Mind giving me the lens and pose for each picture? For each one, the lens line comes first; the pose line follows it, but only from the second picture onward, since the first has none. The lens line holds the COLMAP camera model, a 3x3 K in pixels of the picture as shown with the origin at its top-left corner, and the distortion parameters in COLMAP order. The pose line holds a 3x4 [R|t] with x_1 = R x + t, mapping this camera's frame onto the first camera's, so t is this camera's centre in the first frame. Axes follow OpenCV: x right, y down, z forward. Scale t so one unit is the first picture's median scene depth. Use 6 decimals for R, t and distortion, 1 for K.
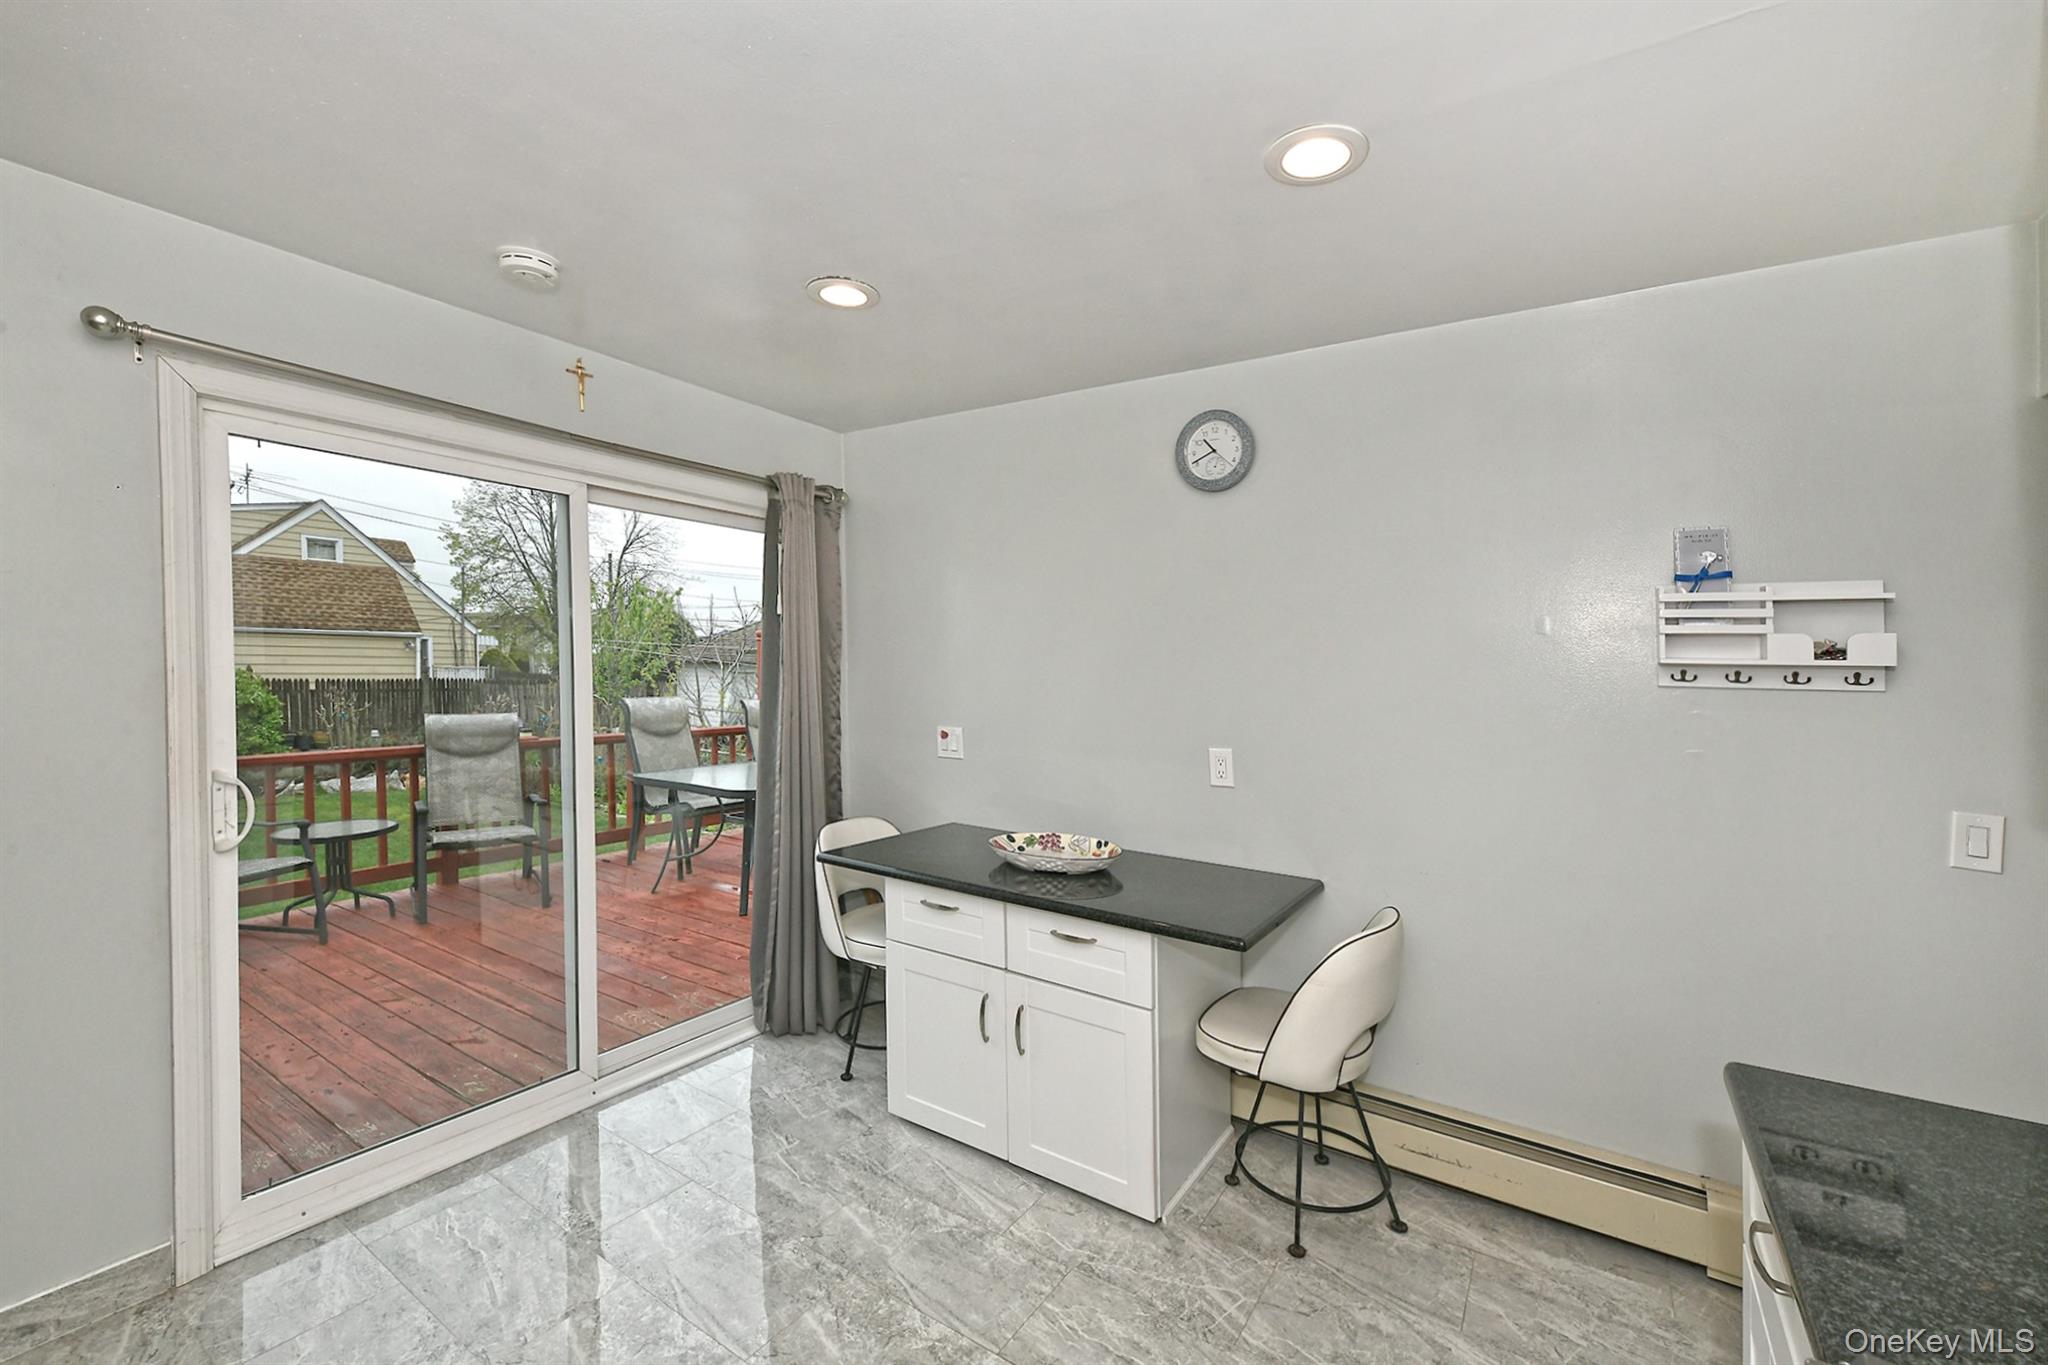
lens RADIAL K [[855.4, 0, 1021.3], [0, 855.4, 659.7], [0, 0, 1]] dist [0.000554, -0.000036]
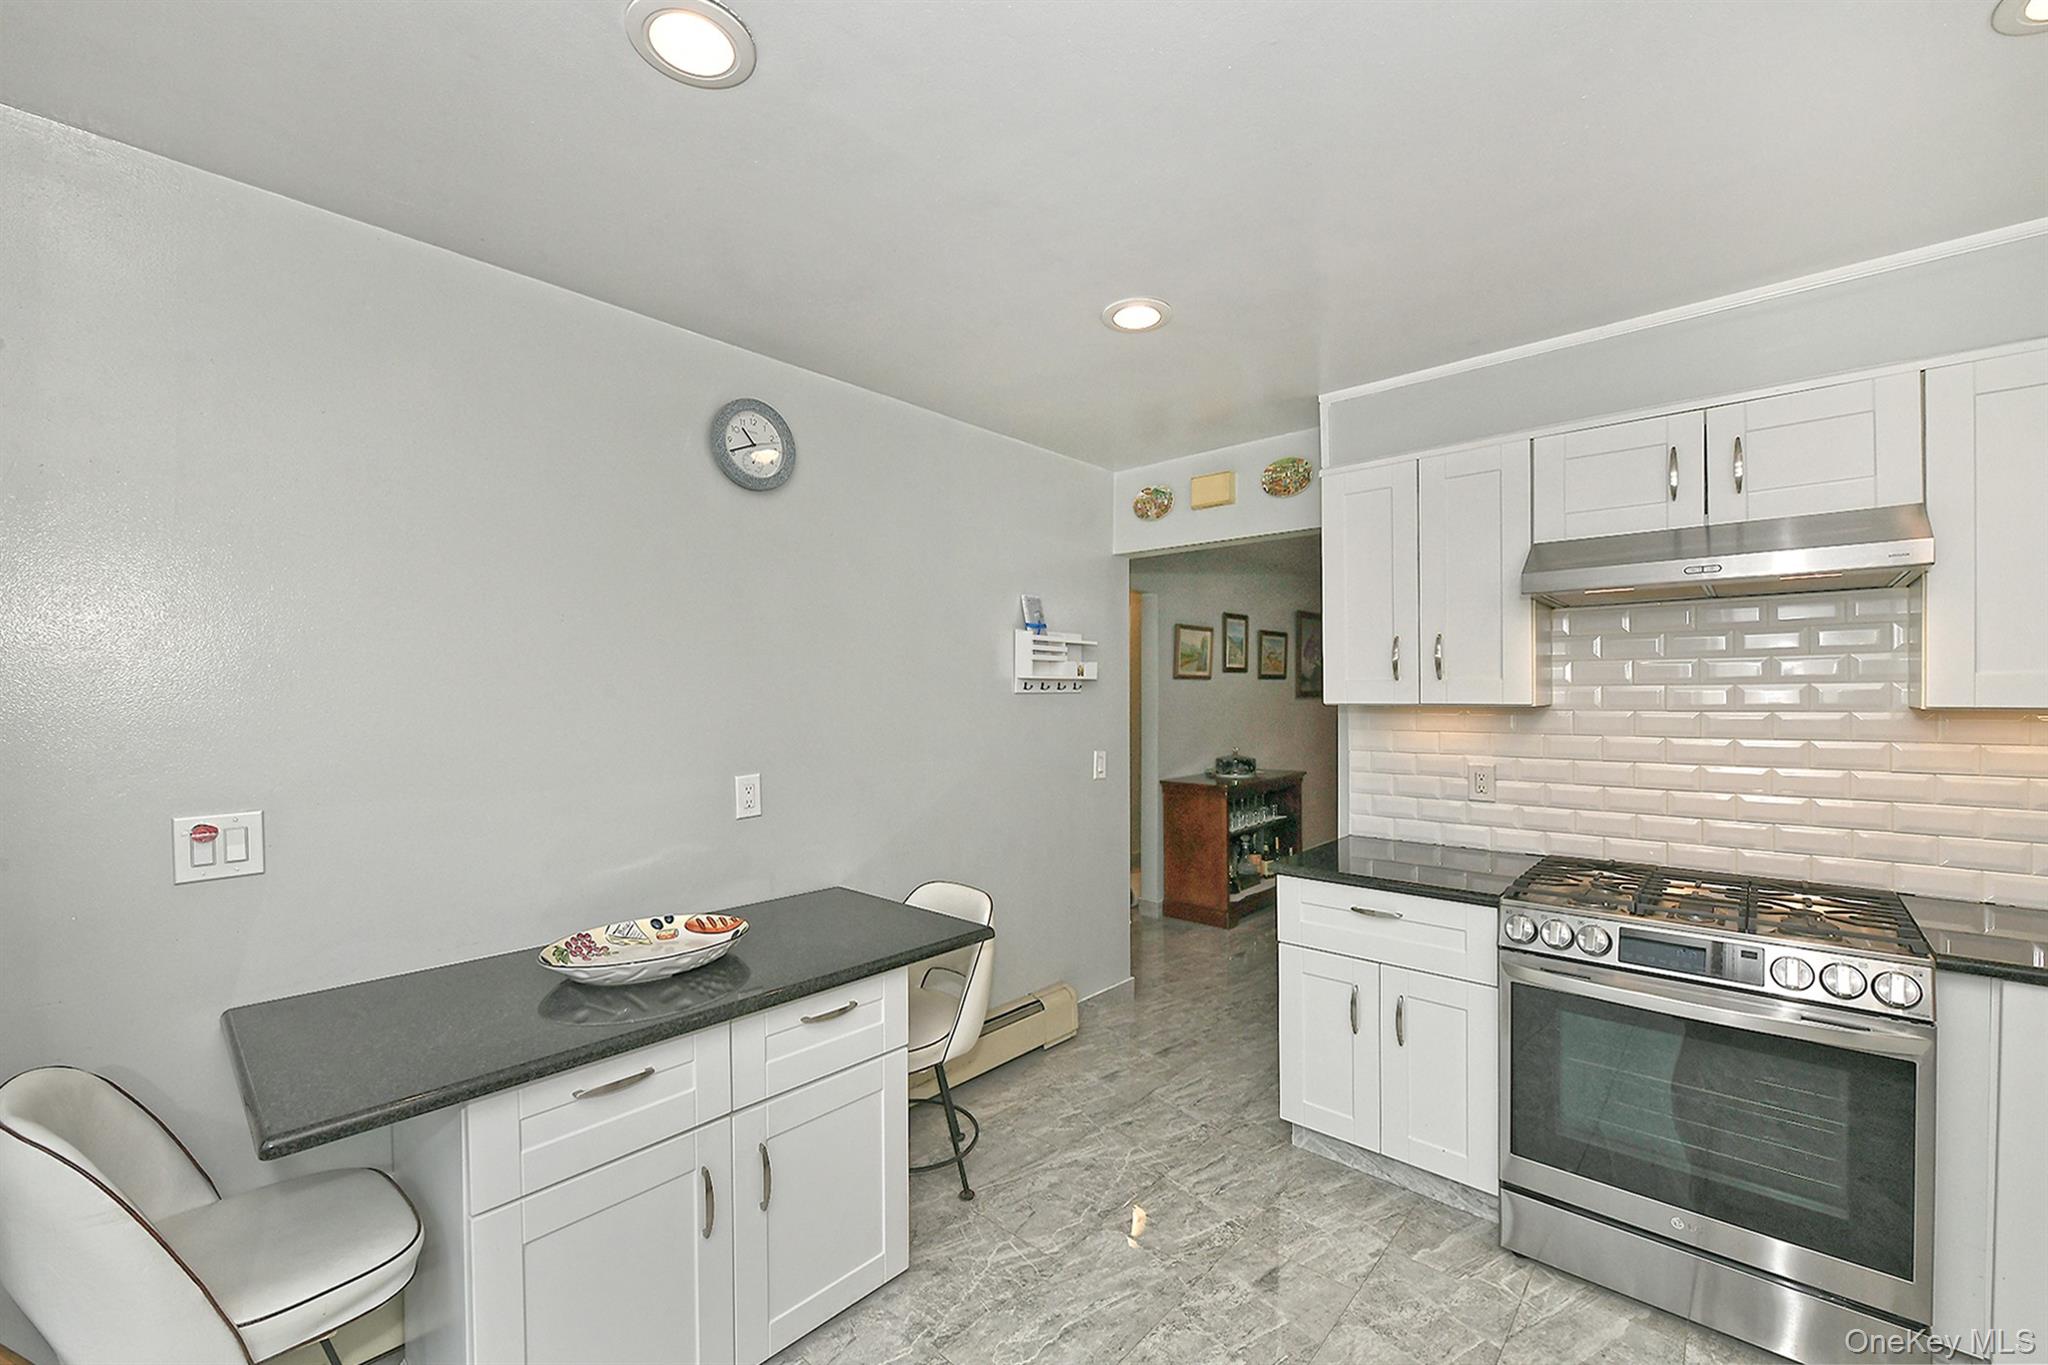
lens RADIAL K [[849.1, 0, 1034.9], [0, 849.1, 667.2], [0, 0, 1]] dist [-0.008277, 0.001095]
pose [[0.137514, 0.012288, 0.990424, -0.793417], [0.004550, 0.999905, -0.013037, 0.004217], [-0.990489, 0.006299, 0.137444, 0.755682]]
